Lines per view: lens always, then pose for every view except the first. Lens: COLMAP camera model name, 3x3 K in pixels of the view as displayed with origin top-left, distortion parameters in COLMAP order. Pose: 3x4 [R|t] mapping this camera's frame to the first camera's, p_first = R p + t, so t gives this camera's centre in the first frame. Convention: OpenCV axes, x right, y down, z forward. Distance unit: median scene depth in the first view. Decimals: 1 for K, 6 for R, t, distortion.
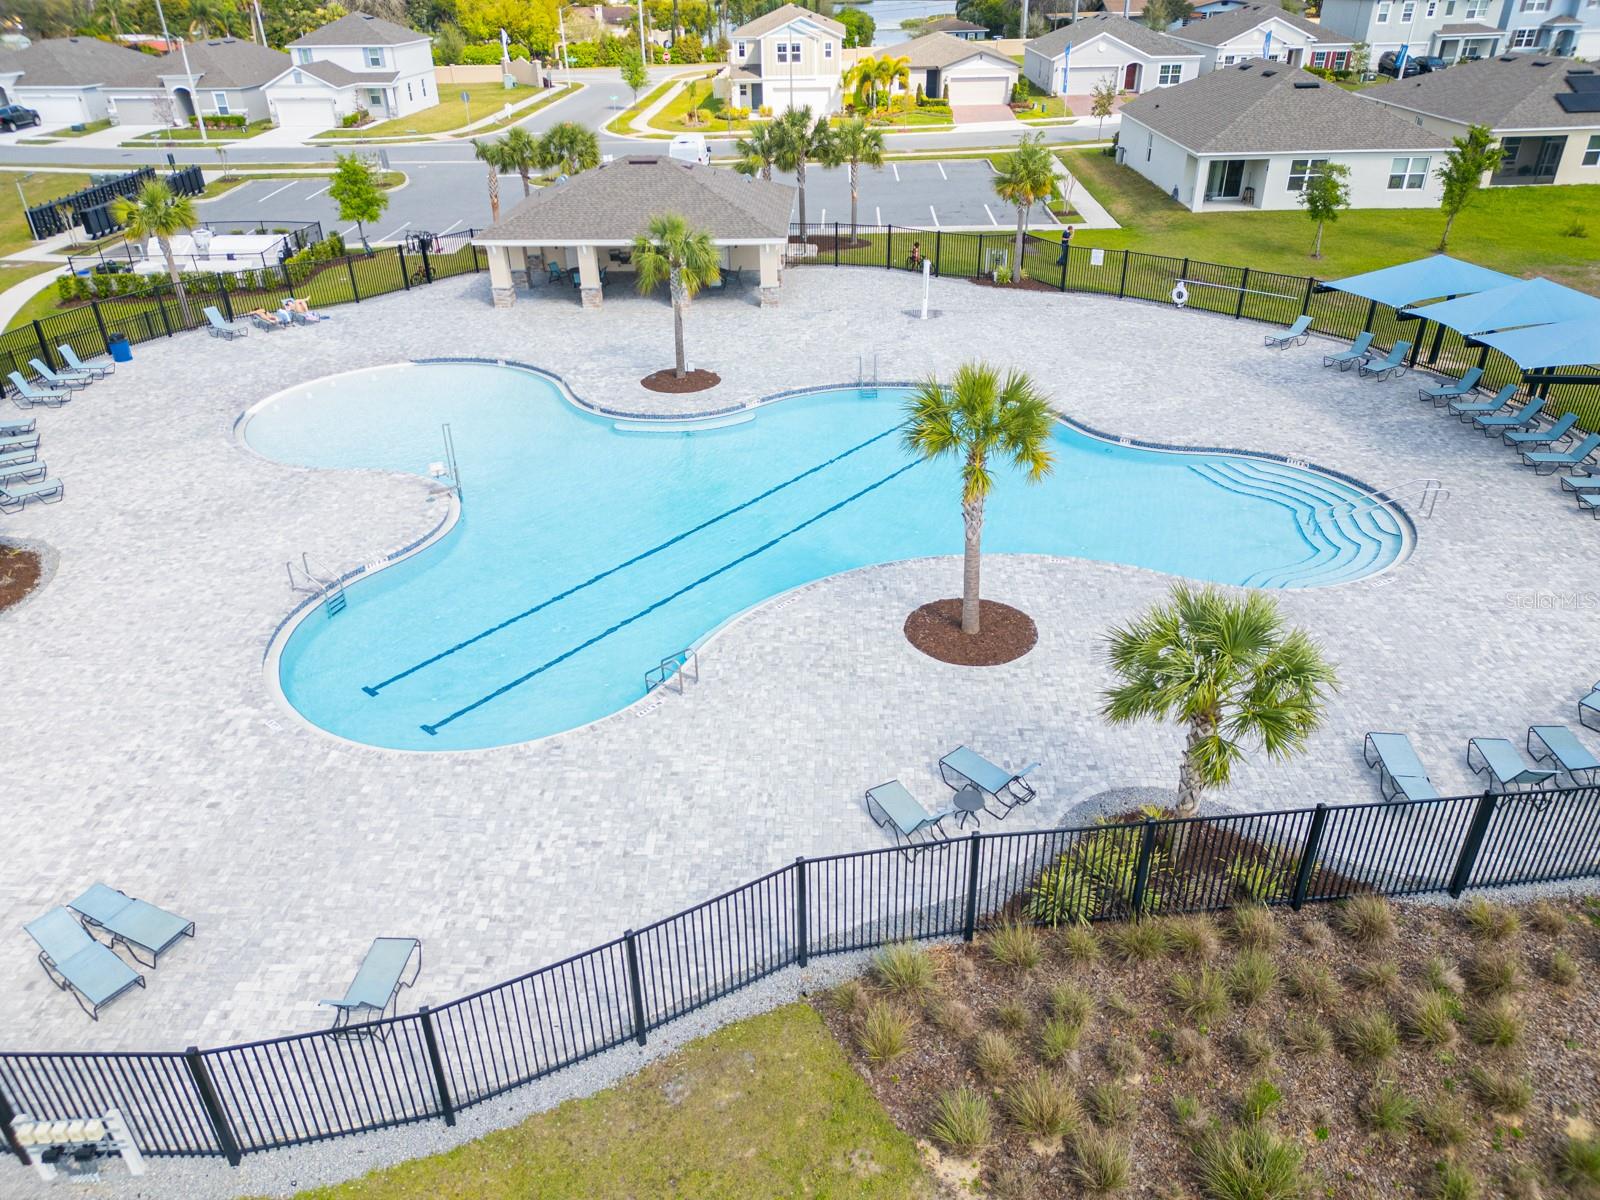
lens RADIAL K [[1118.0, 0, 800.0], [0, 1118.0, 600.0], [0, 0, 1]] dist [0.063986, -0.055080]
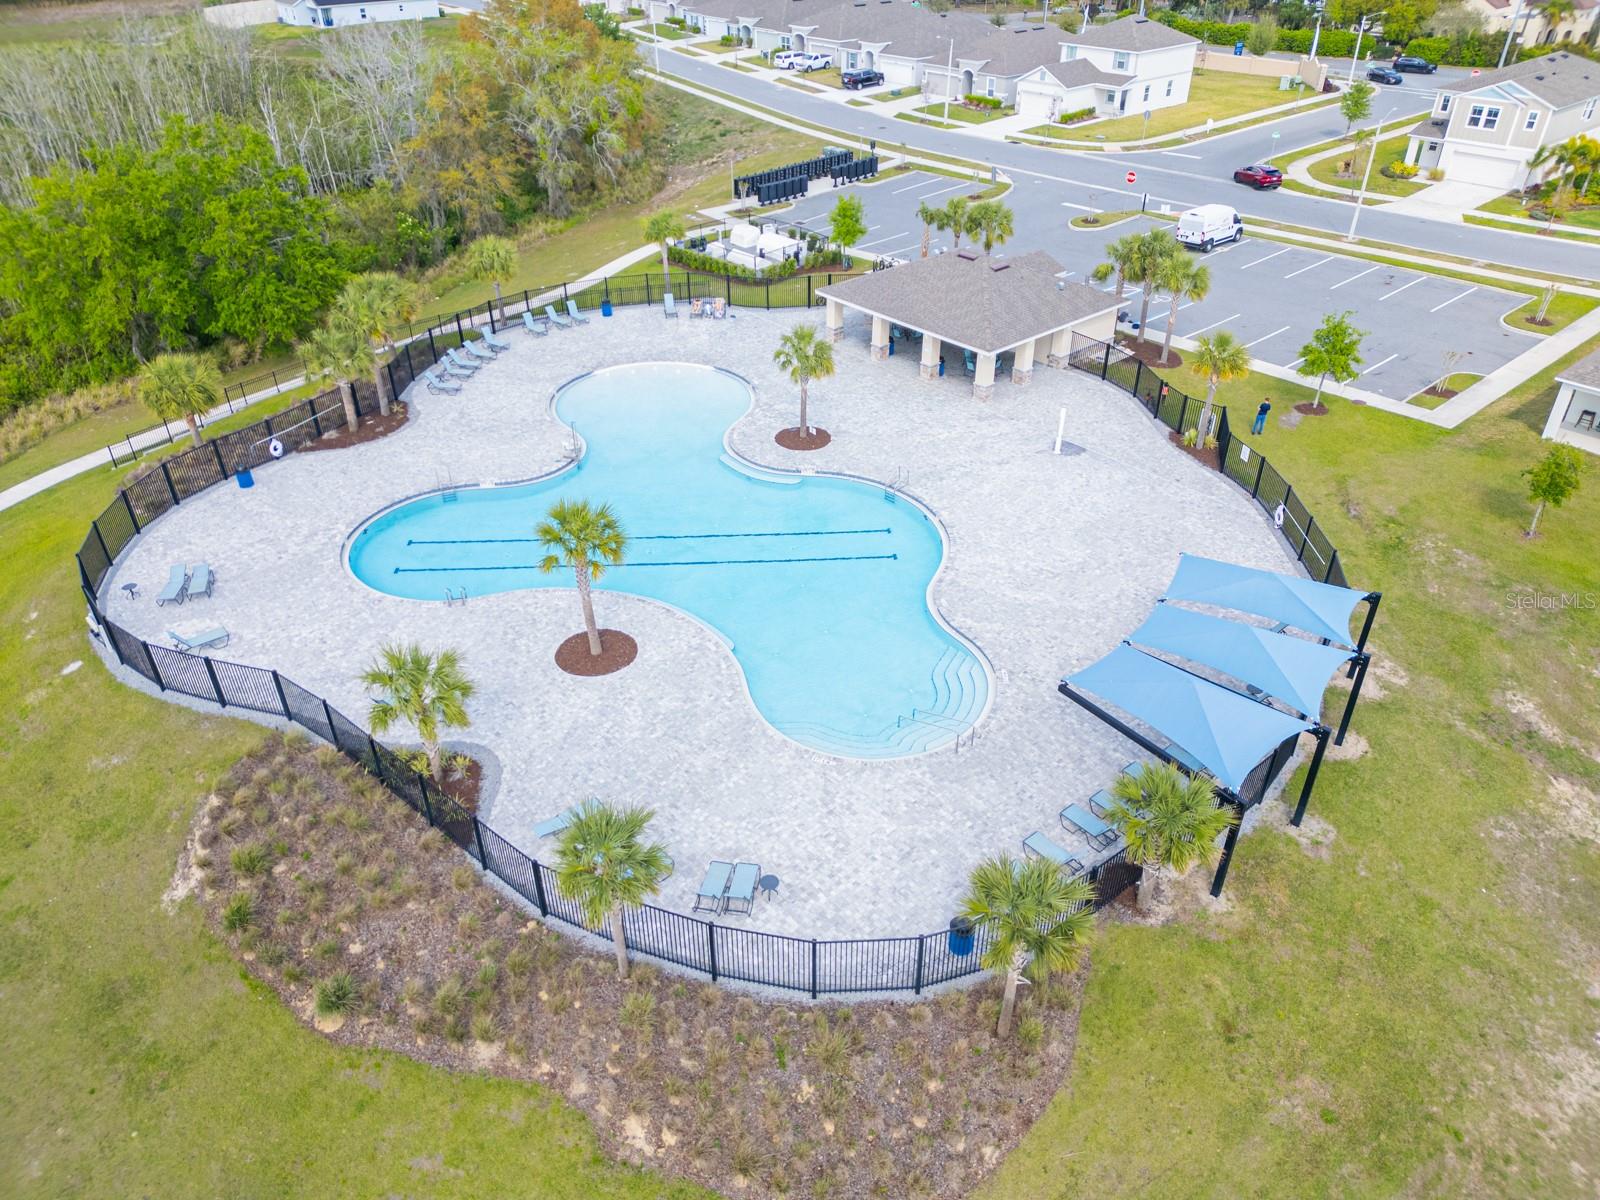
lens RADIAL K [[1118.0, 0, 800.0], [0, 1118.0, 600.0], [0, 0, 1]] dist [0.063986, -0.055080]
pose [[0.677119, 0.414741, -0.607865, 0.364948], [-0.366445, 0.906380, 0.210221, -0.137368], [0.638144, 0.080405, 0.765707, -0.014311]]
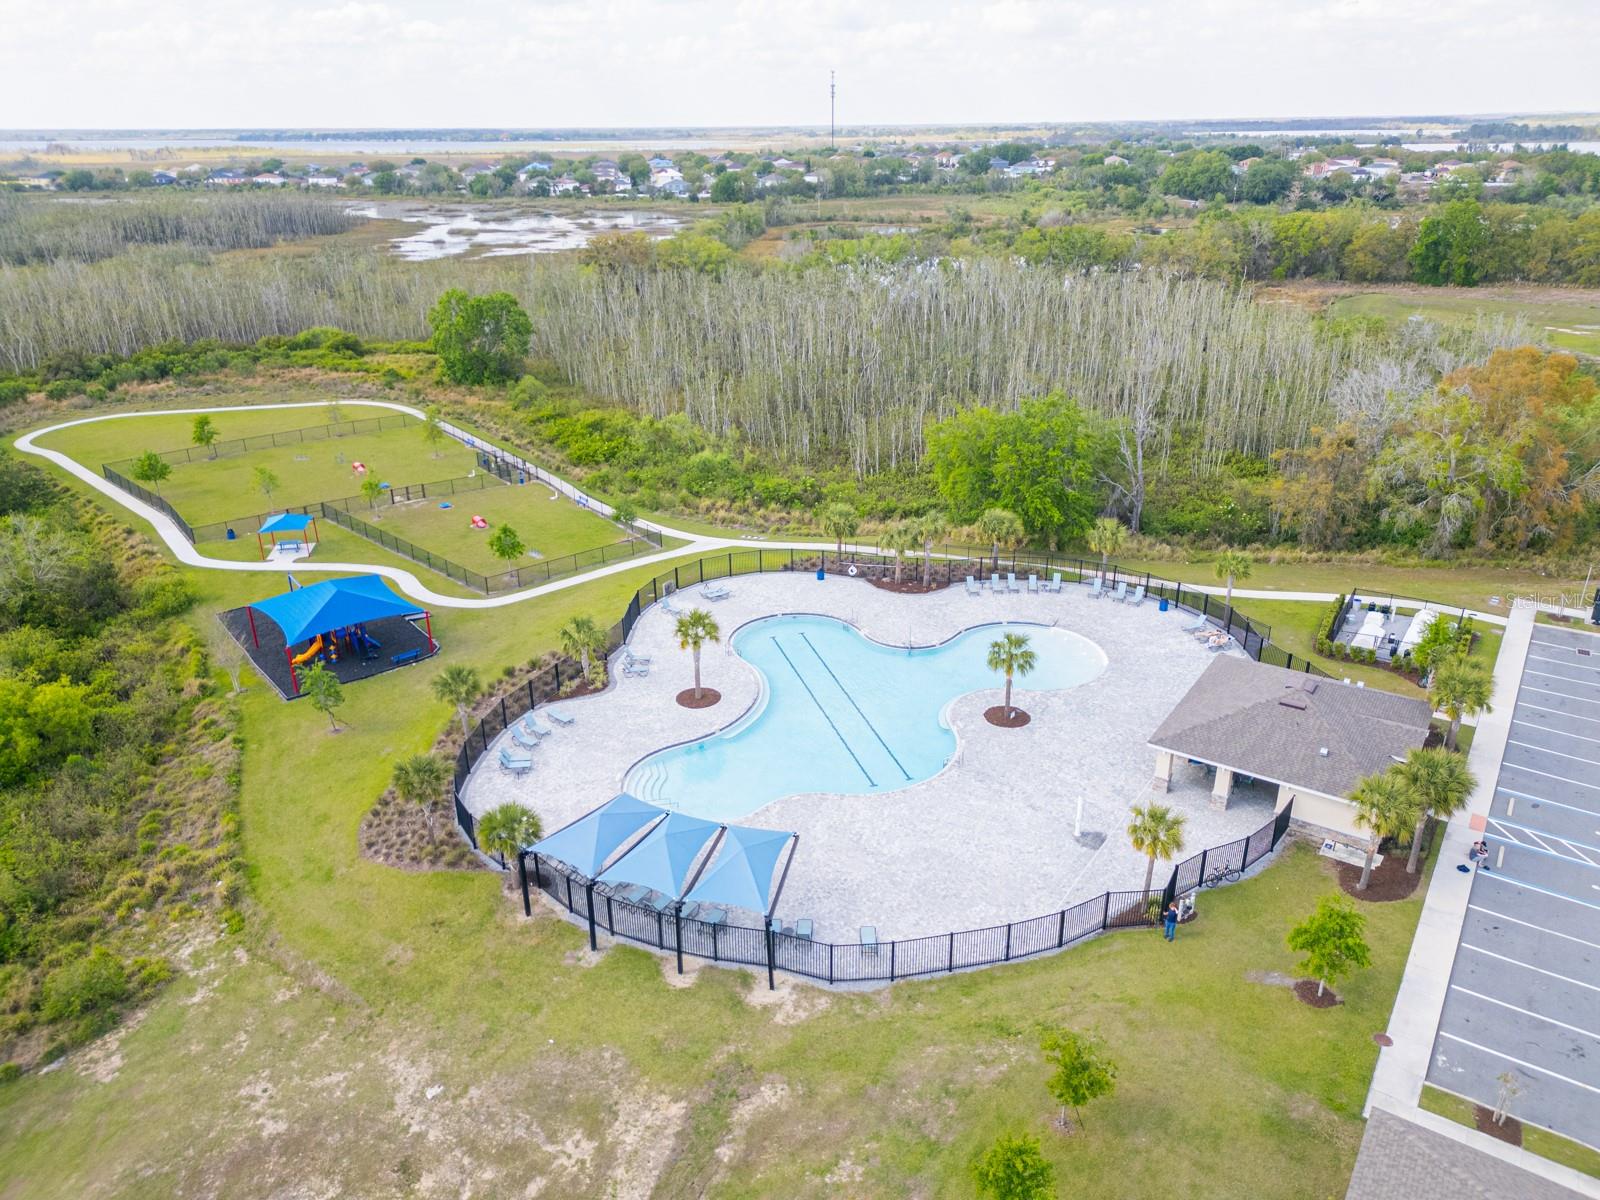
lens RADIAL K [[1118.0, 0, 800.0], [0, 1118.0, 600.0], [0, 0, 1]] dist [0.063986, -0.055080]
pose [[-0.541729, 0.343598, -0.767118, 0.593823], [-0.397697, 0.699246, 0.594047, -0.546119], [0.740518, 0.626893, -0.242154, 0.483649]]
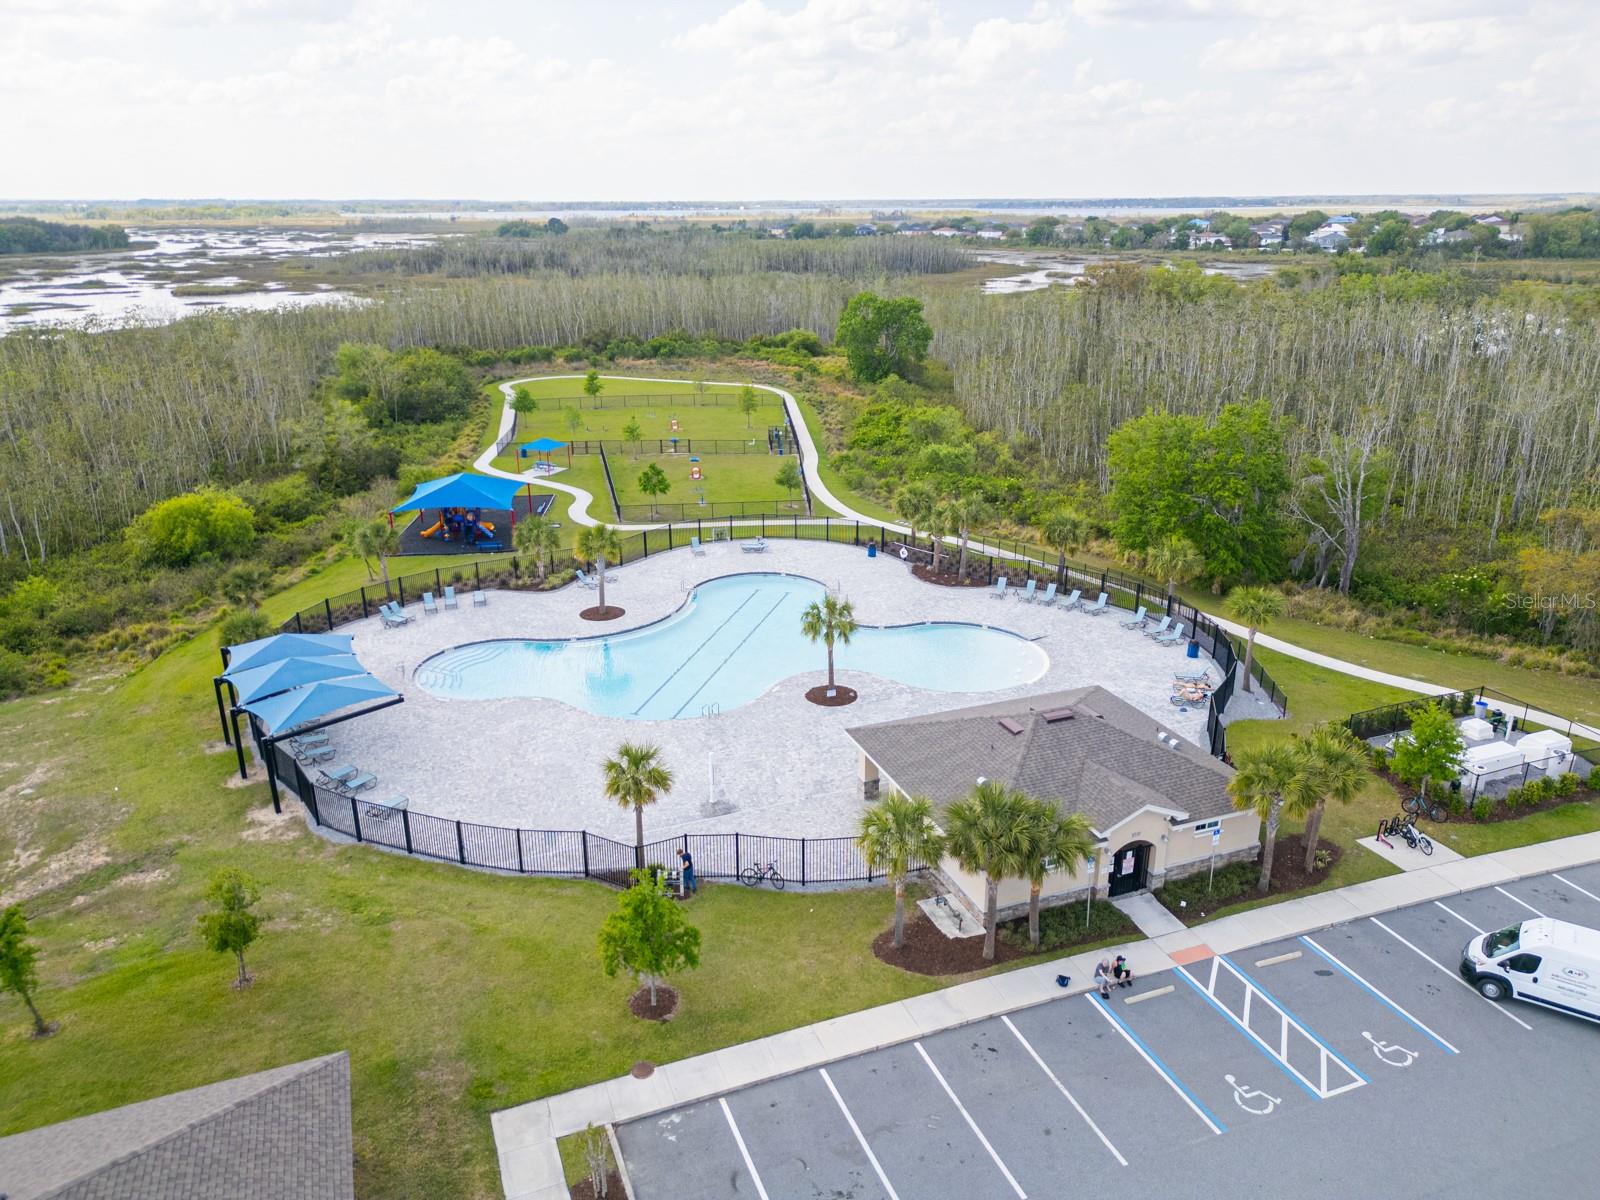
lens RADIAL K [[1118.0, 0, 800.0], [0, 1118.0, 600.0], [0, 0, 1]] dist [0.063986, -0.055080]
pose [[-0.917714, 0.148986, -0.368245, 0.209818], [-0.180457, 0.669477, 0.720581, -0.608471], [0.353888, 0.727739, -0.587502, 0.798812]]
